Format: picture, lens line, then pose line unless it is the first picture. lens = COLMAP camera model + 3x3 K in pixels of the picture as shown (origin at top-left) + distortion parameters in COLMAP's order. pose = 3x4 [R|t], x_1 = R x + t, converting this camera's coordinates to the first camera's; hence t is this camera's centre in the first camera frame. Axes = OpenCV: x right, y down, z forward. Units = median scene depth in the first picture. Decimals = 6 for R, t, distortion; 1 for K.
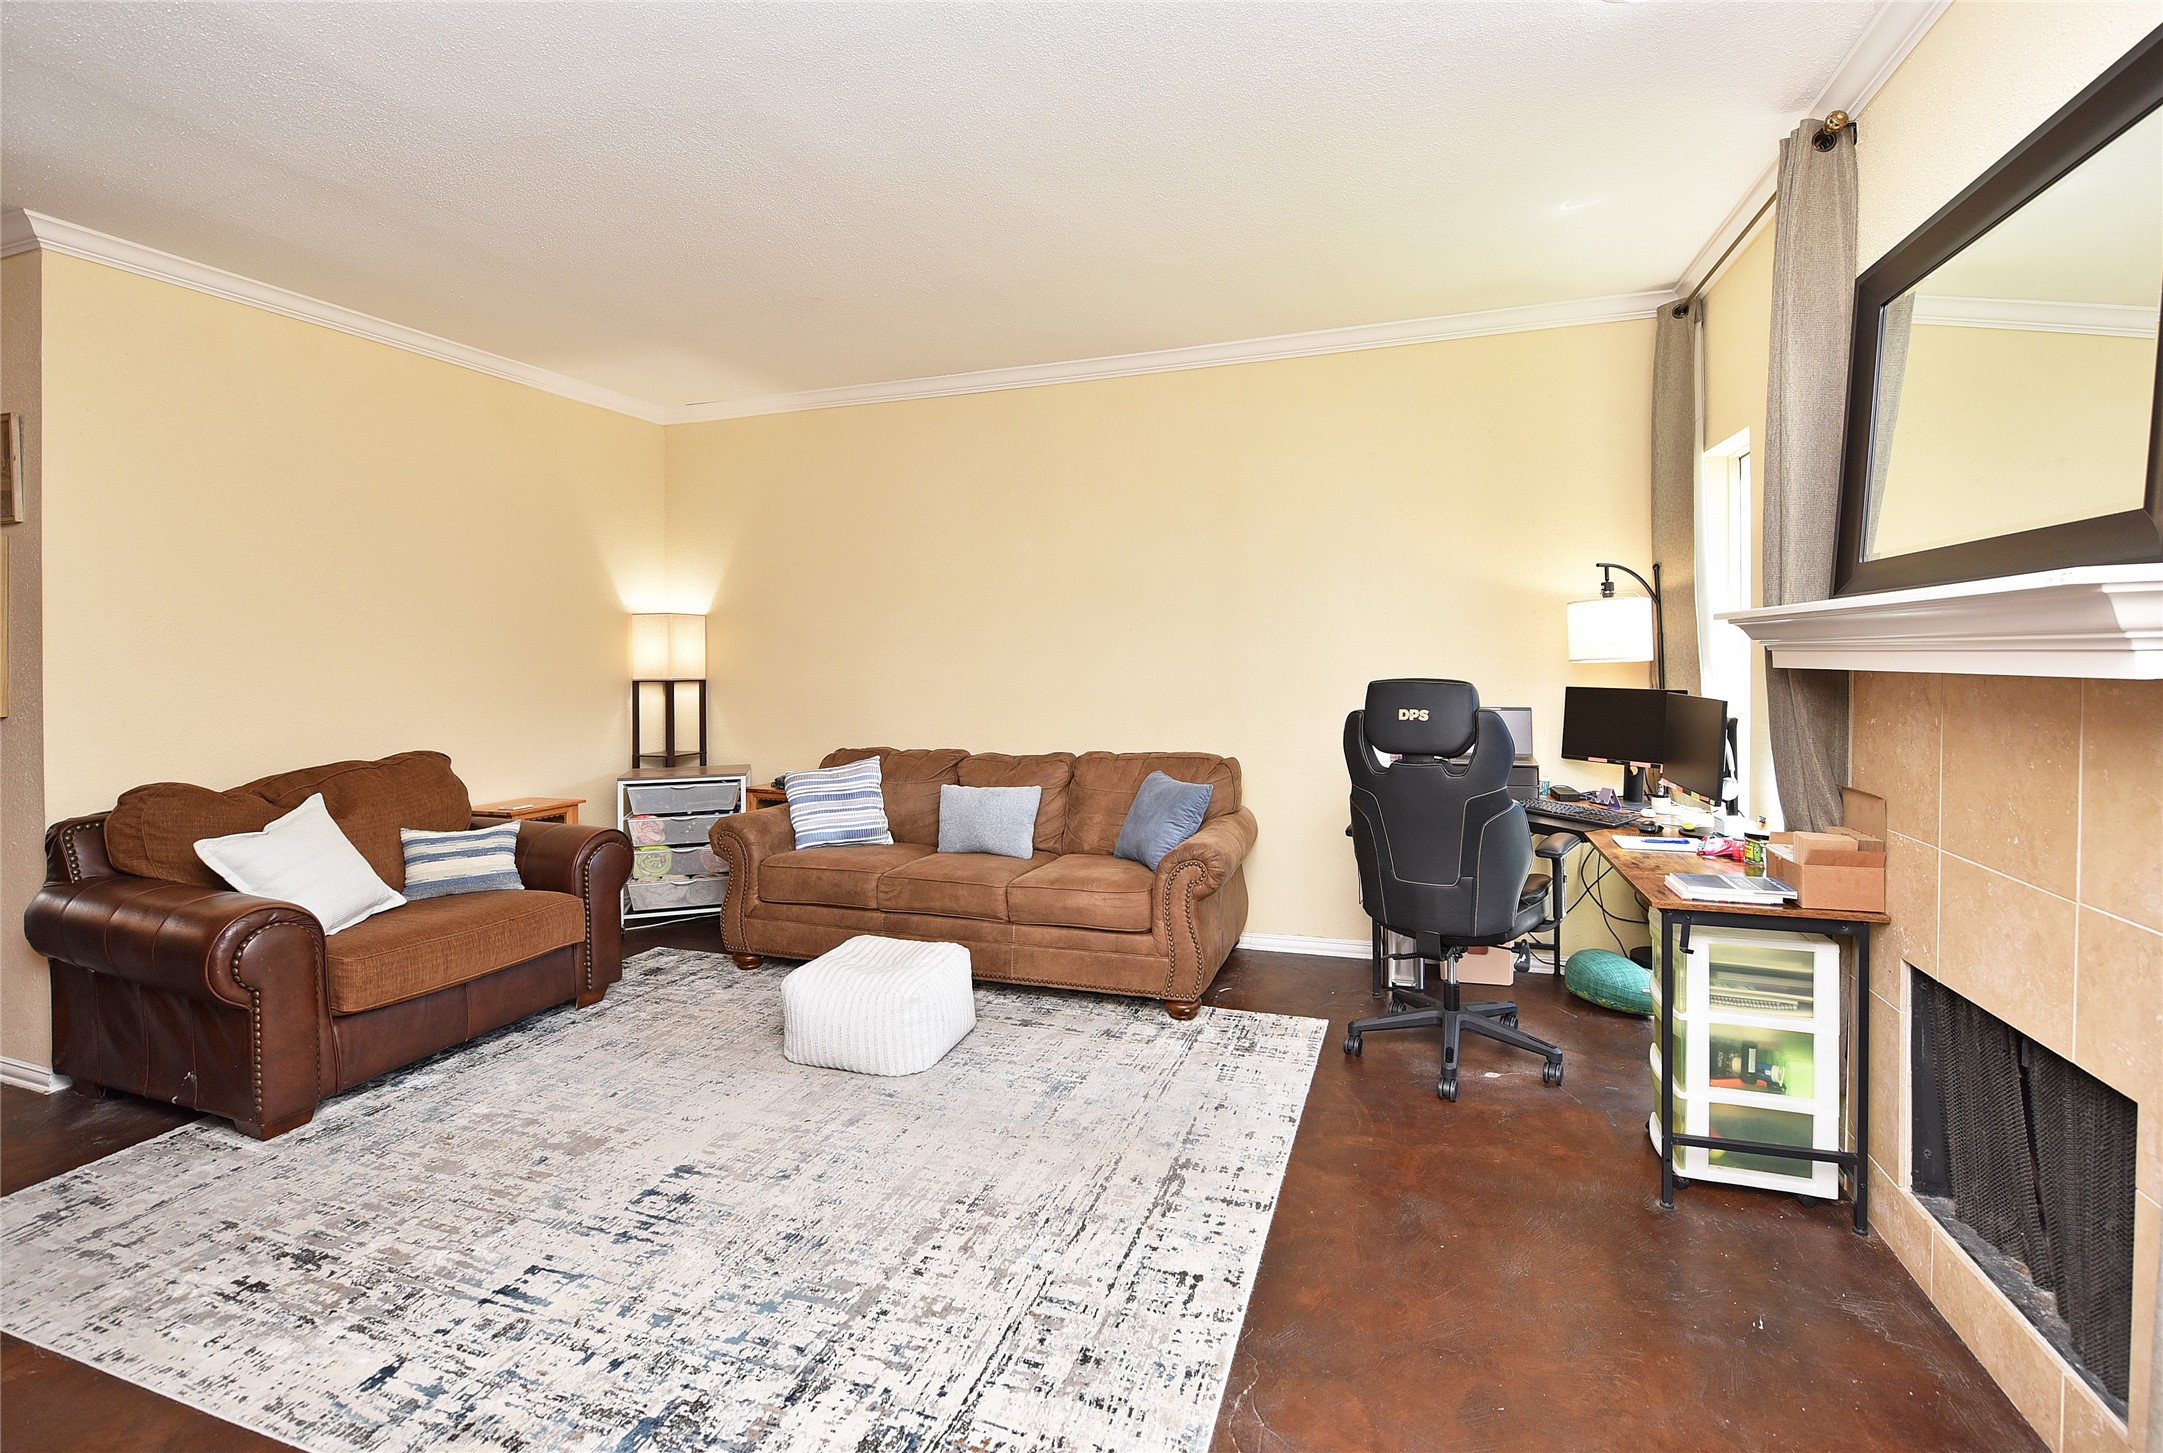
lens RADIAL K [[941.9, 0, 1090.0], [0, 941.9, 654.7], [0, 0, 1]] dist [0.001163, -0.007118]
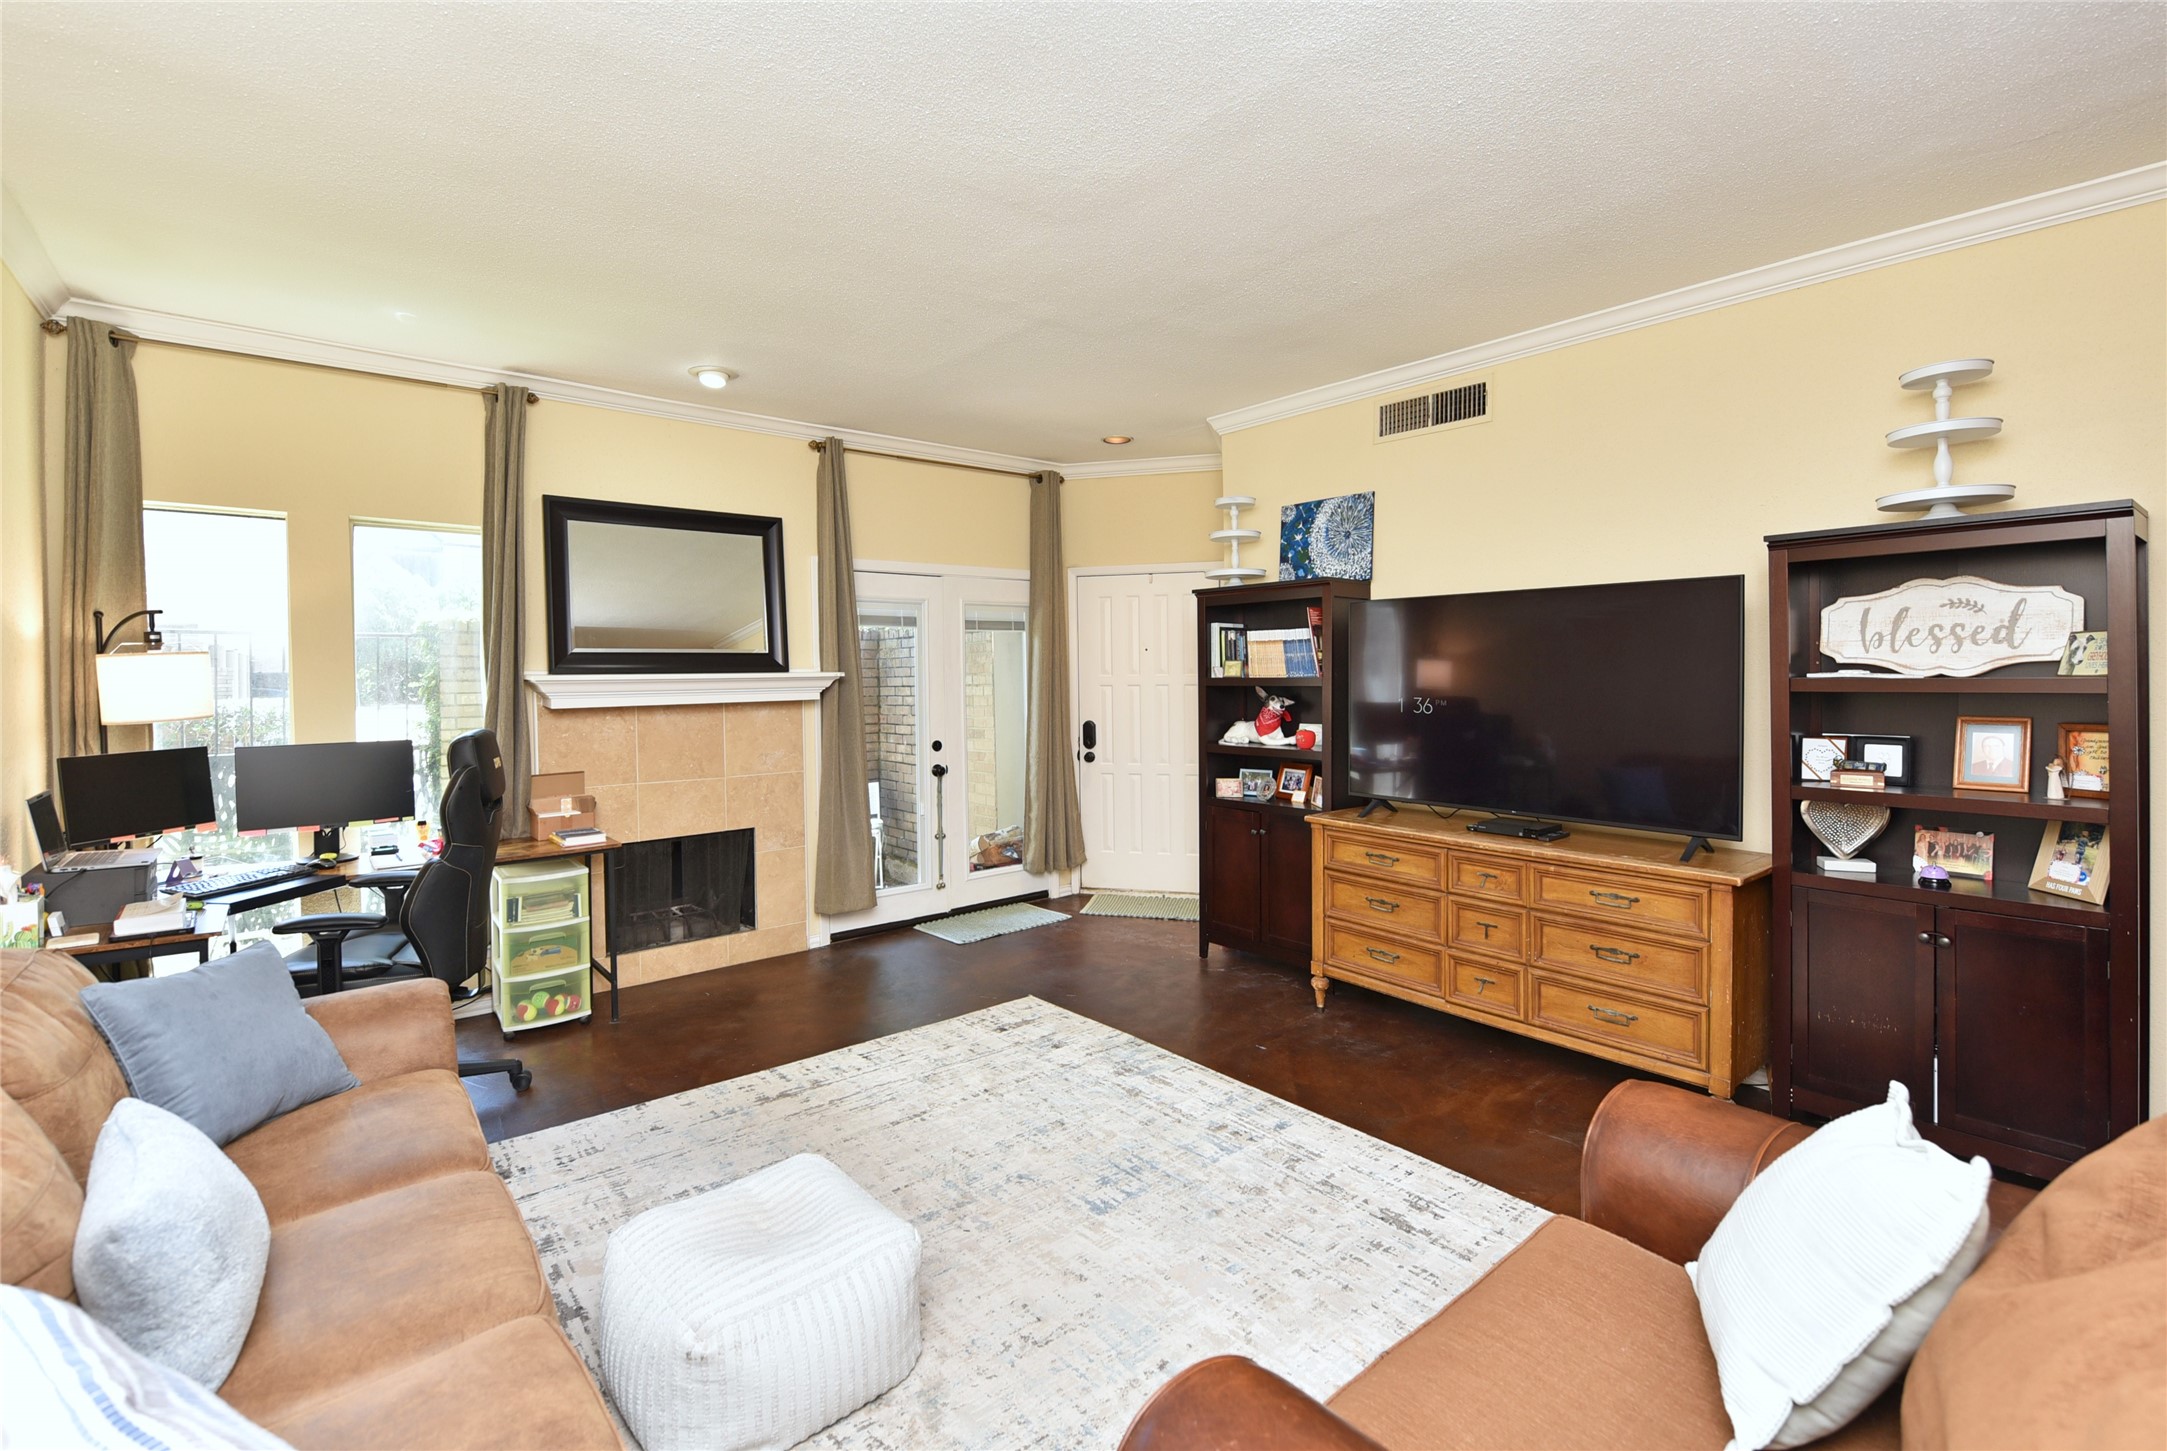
lens RADIAL K [[950.8, 0, 1085.4], [0, 950.8, 696.5], [0, 0, 1]] dist [0.001187, 0.000102]
pose [[-0.861872, 0.005585, 0.507096, -0.902836], [0.017787, 0.999657, 0.019222, -0.030038], [-0.506814, 0.025587, -0.861675, 1.796851]]
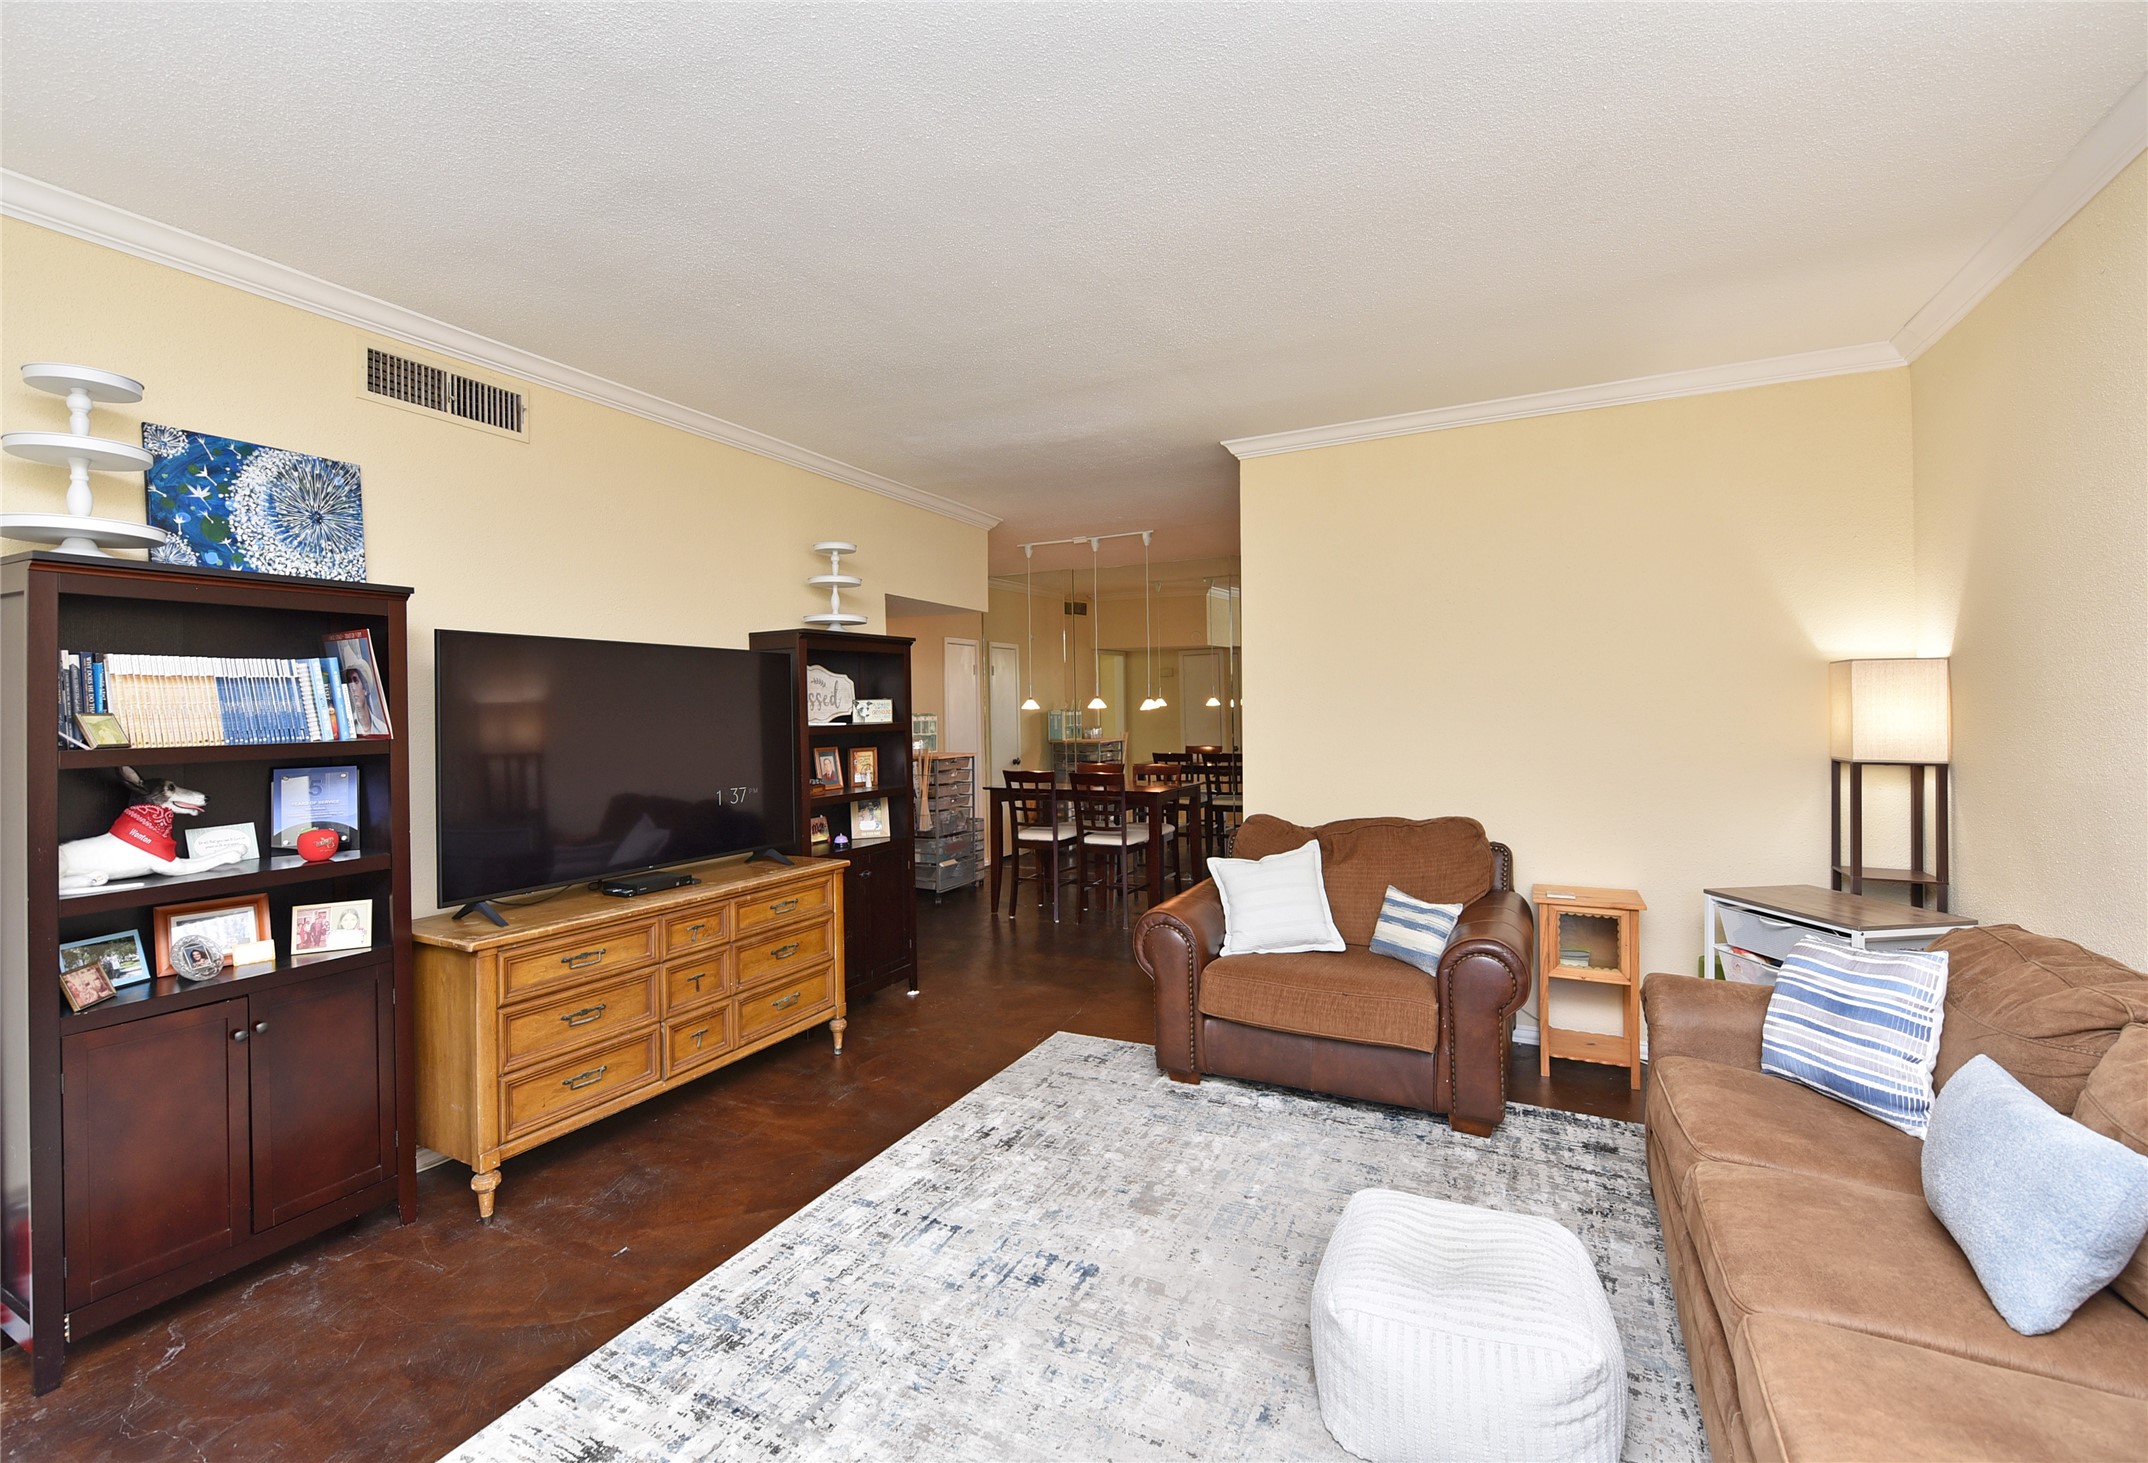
lens RADIAL K [[917.3, 0, 1082.4], [0, 917.3, 709.0], [0, 0, 1]] dist [-0.001335, -0.000368]
pose [[-0.127071, 0.012843, -0.991811, 0.497501], [0.020283, 0.999741, 0.010347, -0.053026], [0.991686, -0.018802, -0.127298, 1.075513]]
